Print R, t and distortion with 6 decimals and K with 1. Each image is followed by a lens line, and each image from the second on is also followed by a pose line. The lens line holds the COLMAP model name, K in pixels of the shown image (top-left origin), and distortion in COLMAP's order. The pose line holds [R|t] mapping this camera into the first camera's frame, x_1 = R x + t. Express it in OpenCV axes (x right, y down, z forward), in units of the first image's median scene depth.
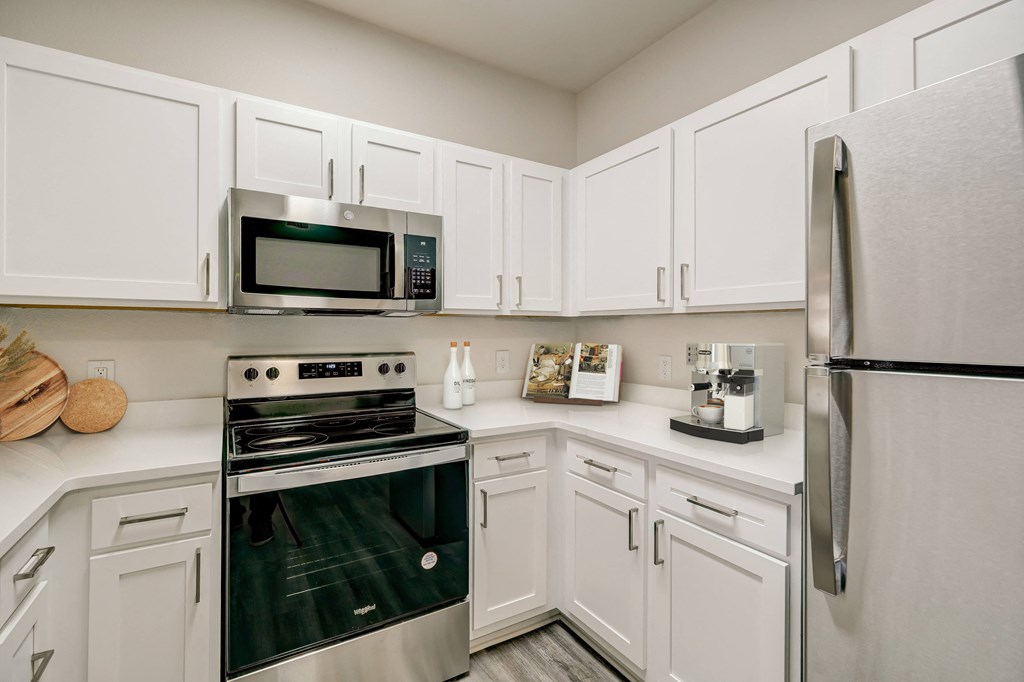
lens RADIAL K [[453.4, 0, 512.3], [0, 453.4, 322.7], [0, 0, 1]] dist [-0.003215, 0.000007]
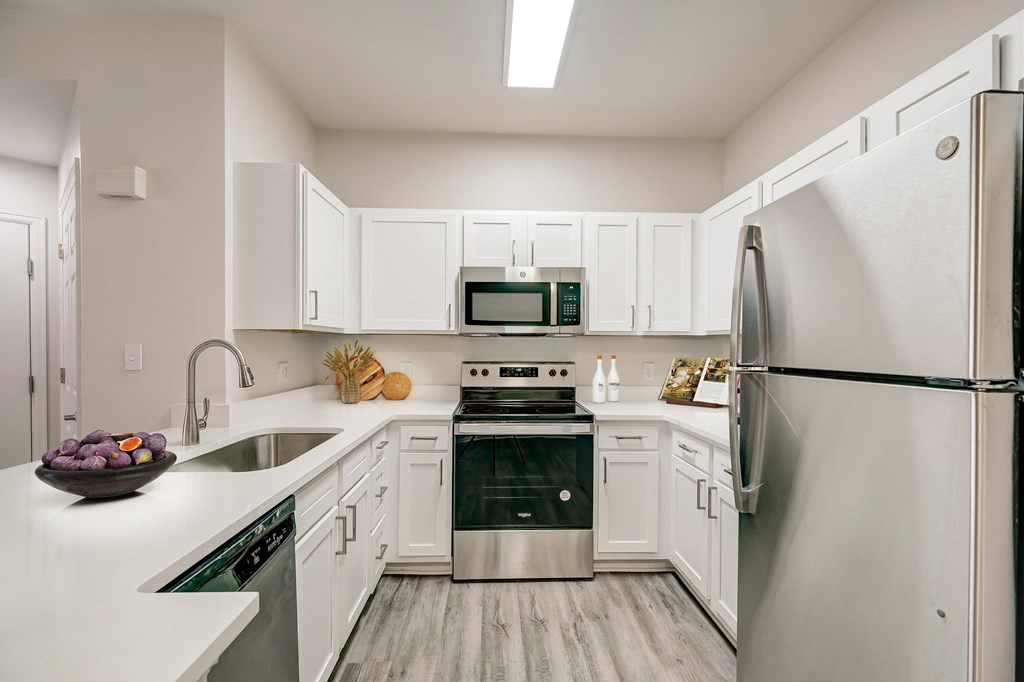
lens RADIAL K [[453.4, 0, 512.3], [0, 453.4, 322.7], [0, 0, 1]] dist [-0.003215, 0.000007]
pose [[0.870693, -0.022907, -0.491292, 0.355460], [0.006618, 0.999370, -0.034867, -0.010386], [0.491782, 0.027107, 0.870297, -0.370842]]
